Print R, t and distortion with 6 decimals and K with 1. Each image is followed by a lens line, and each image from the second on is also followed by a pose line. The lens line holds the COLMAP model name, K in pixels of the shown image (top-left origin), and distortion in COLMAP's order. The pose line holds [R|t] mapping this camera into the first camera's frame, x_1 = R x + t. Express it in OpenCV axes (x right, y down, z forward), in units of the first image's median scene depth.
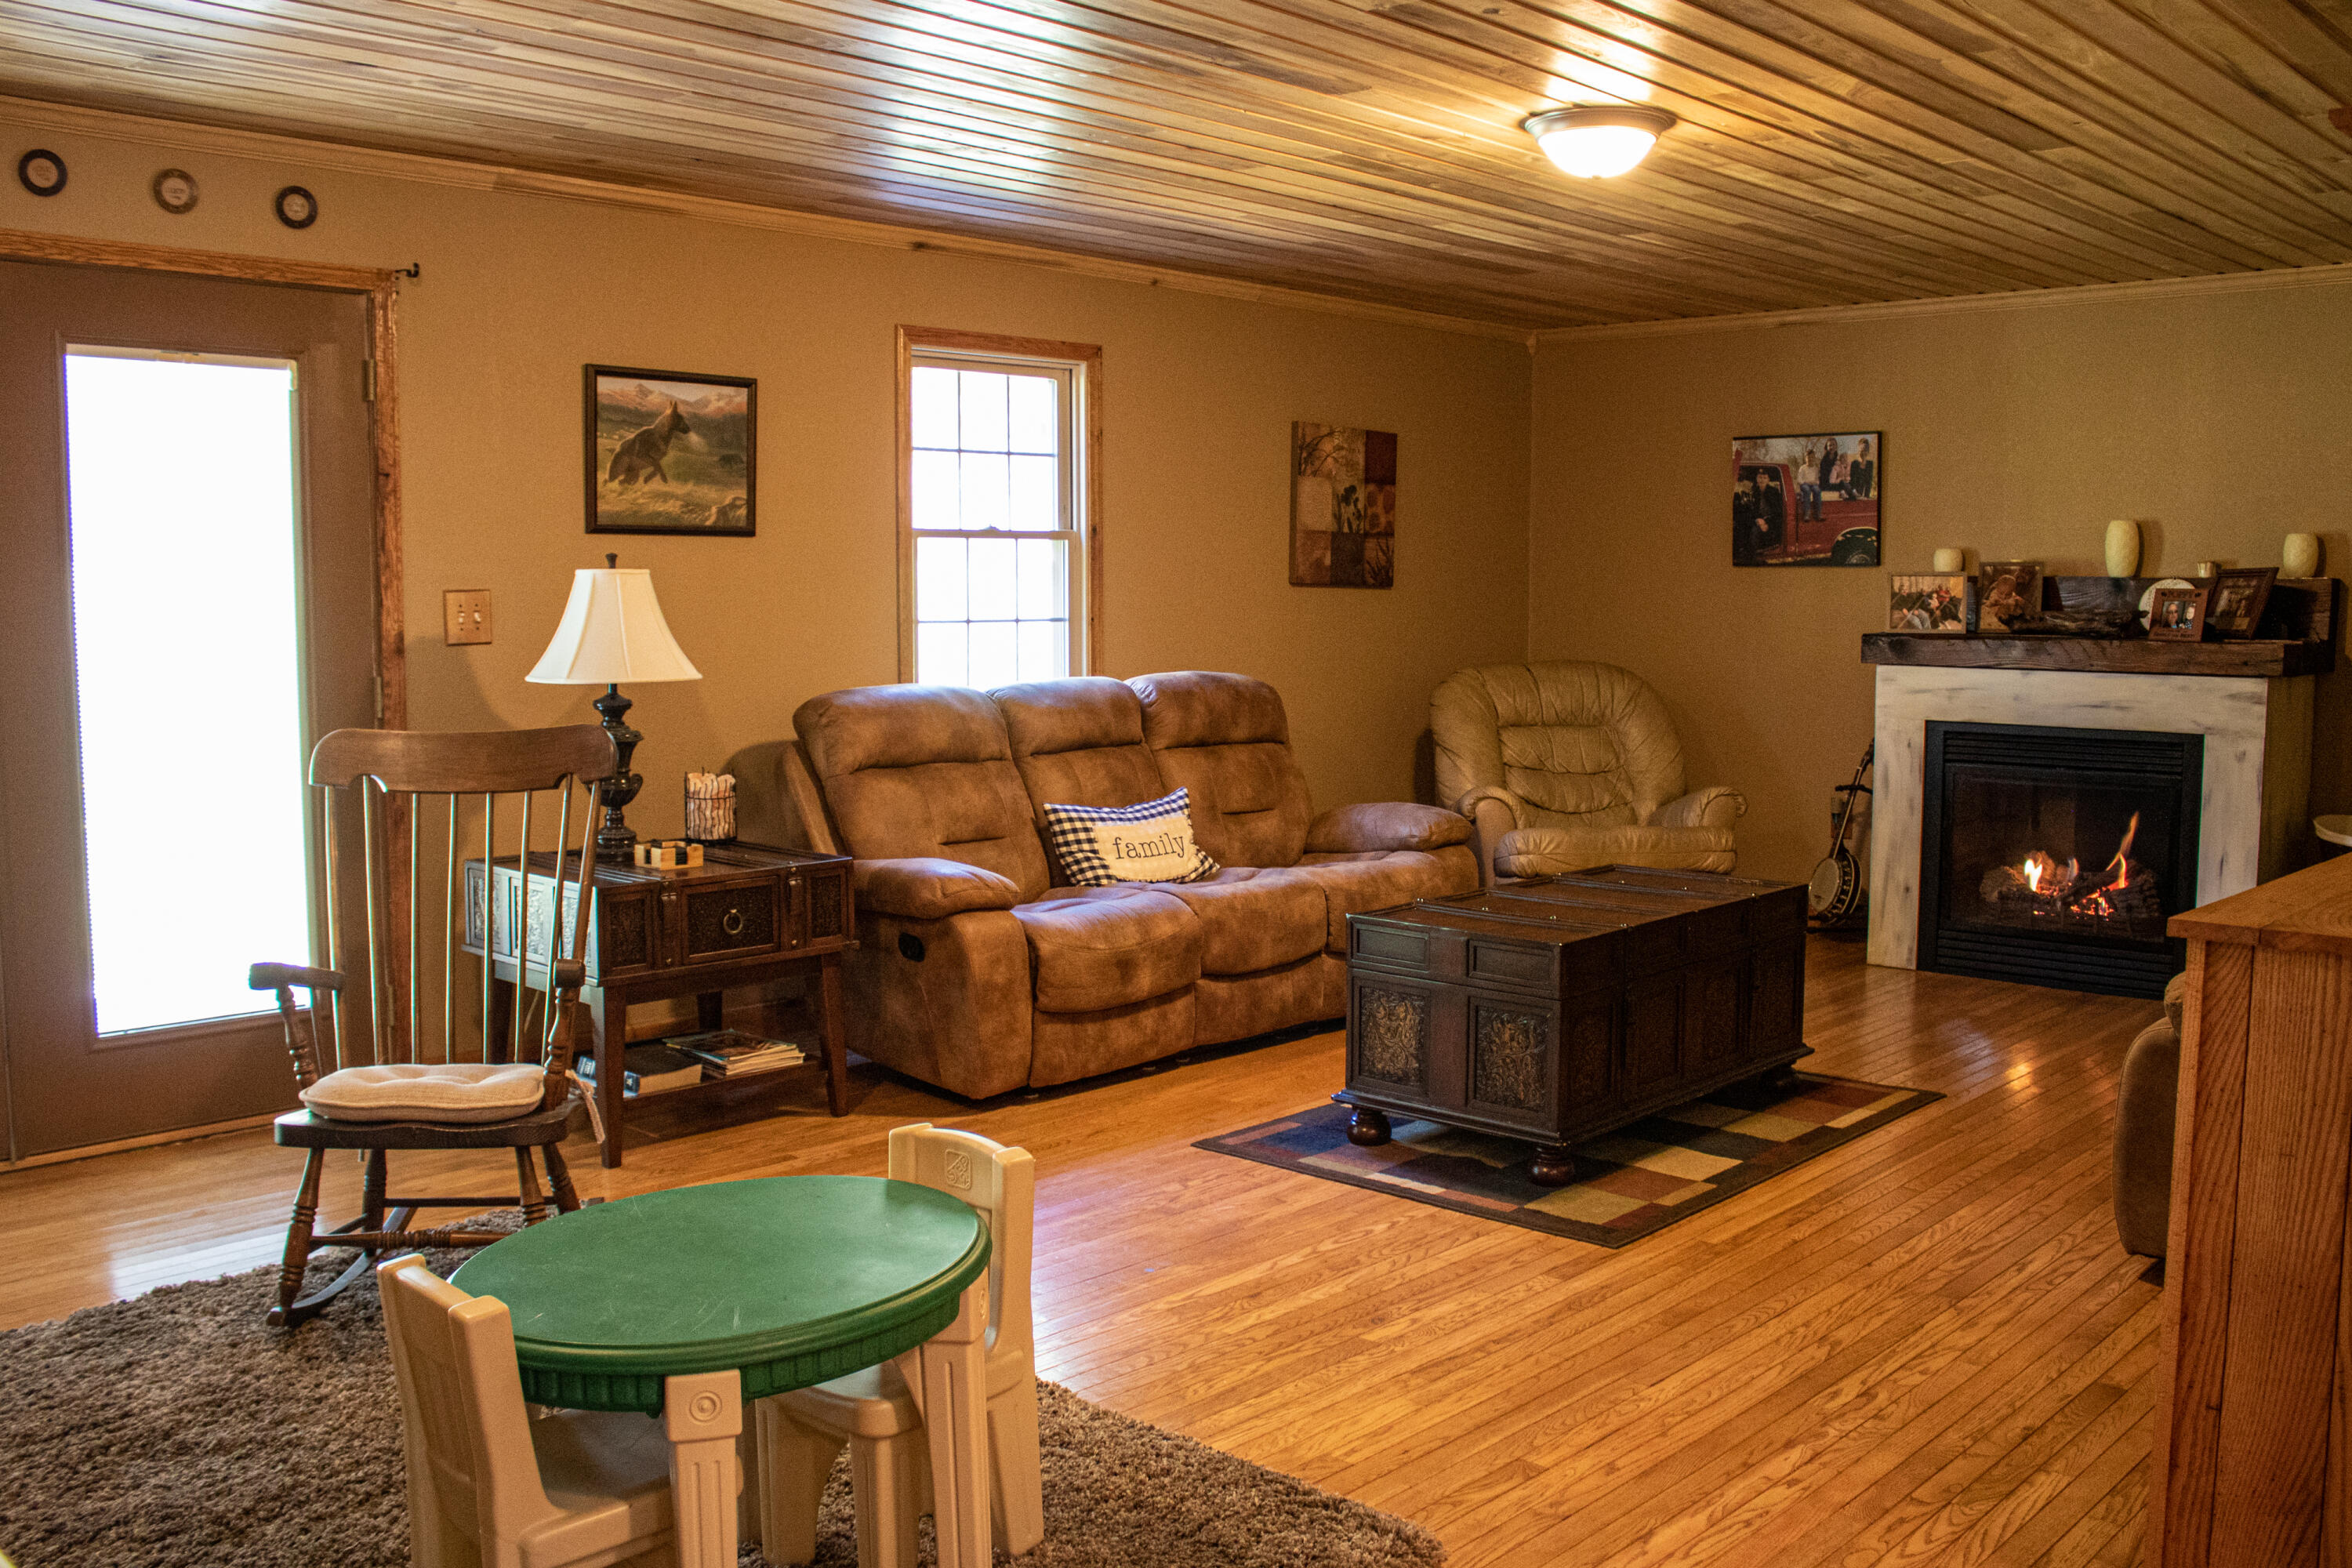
lens RADIAL K [[1980.0, 0, 1171.8], [0, 1980.0, 788.4], [0, 0, 1]] dist [-0.158076, 0.109486]
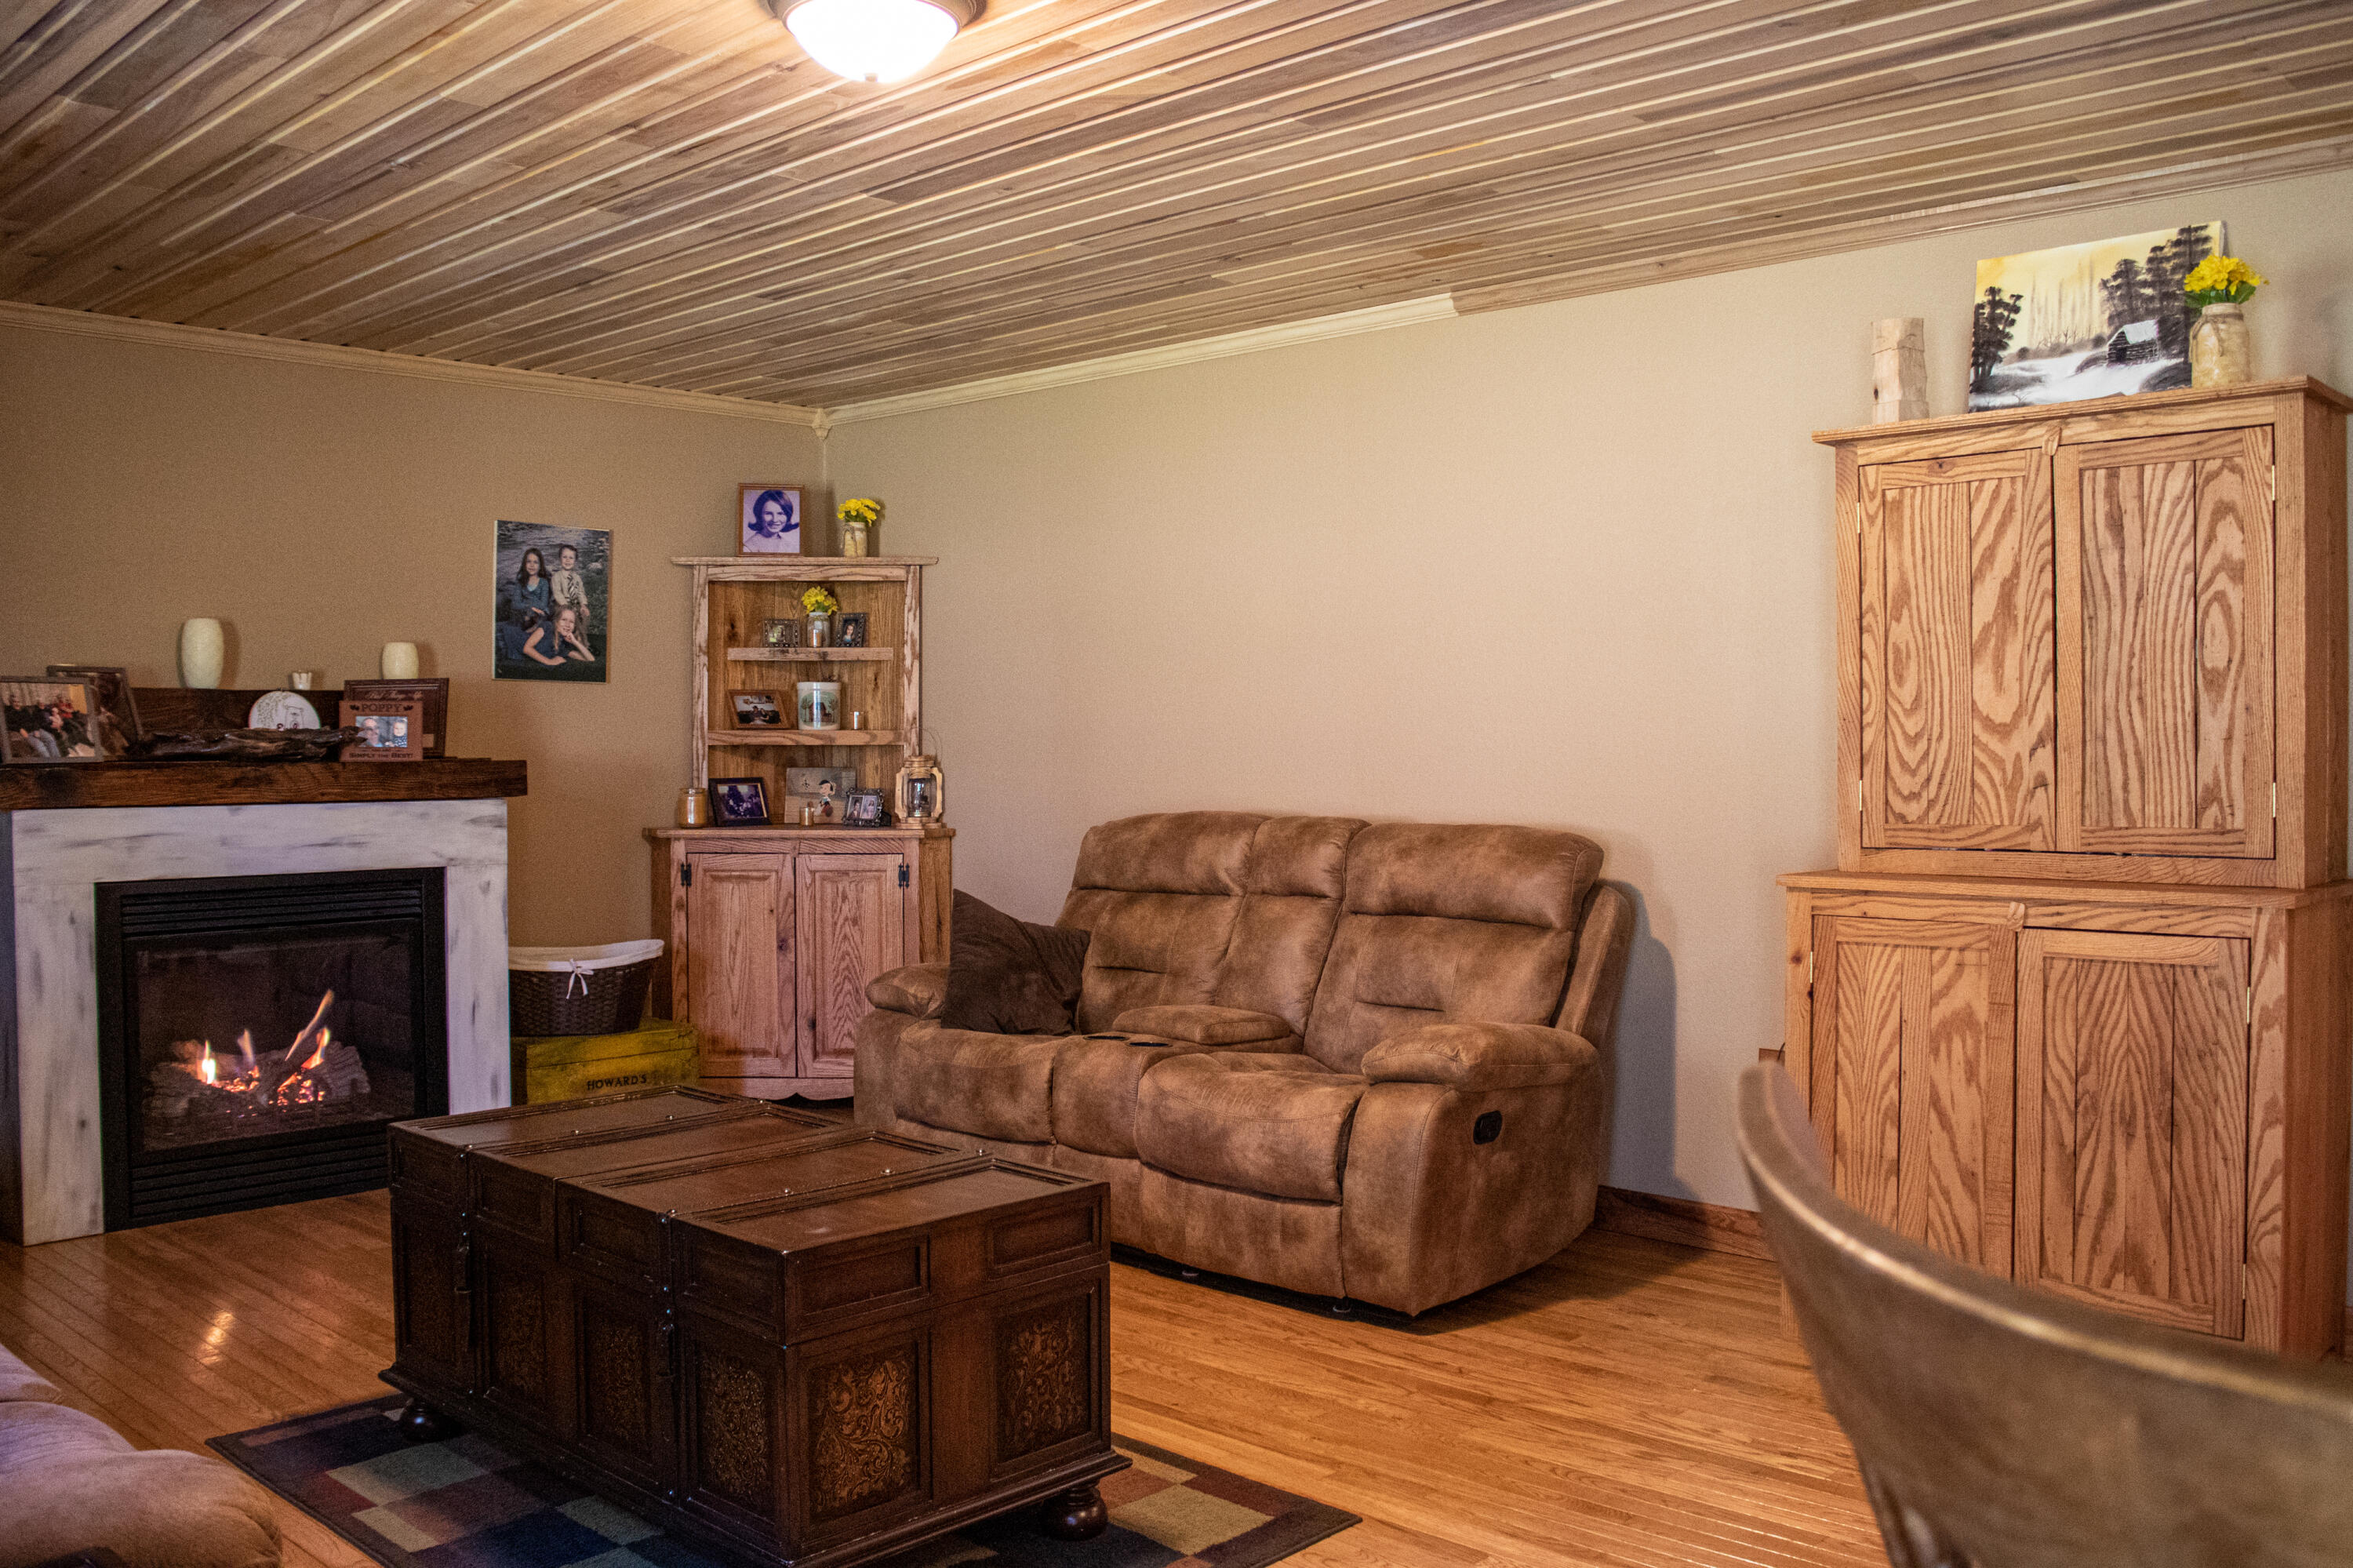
lens RADIAL K [[1980.9, 0, 1169.9], [0, 1980.9, 776.5], [0, 0, 1]] dist [-0.158076, 0.109486]
pose [[0.015049, -0.017755, 0.999729, -0.309577], [0.102118, 0.994642, 0.016127, -0.045346], [-0.994658, 0.101847, 0.016782, 0.591979]]
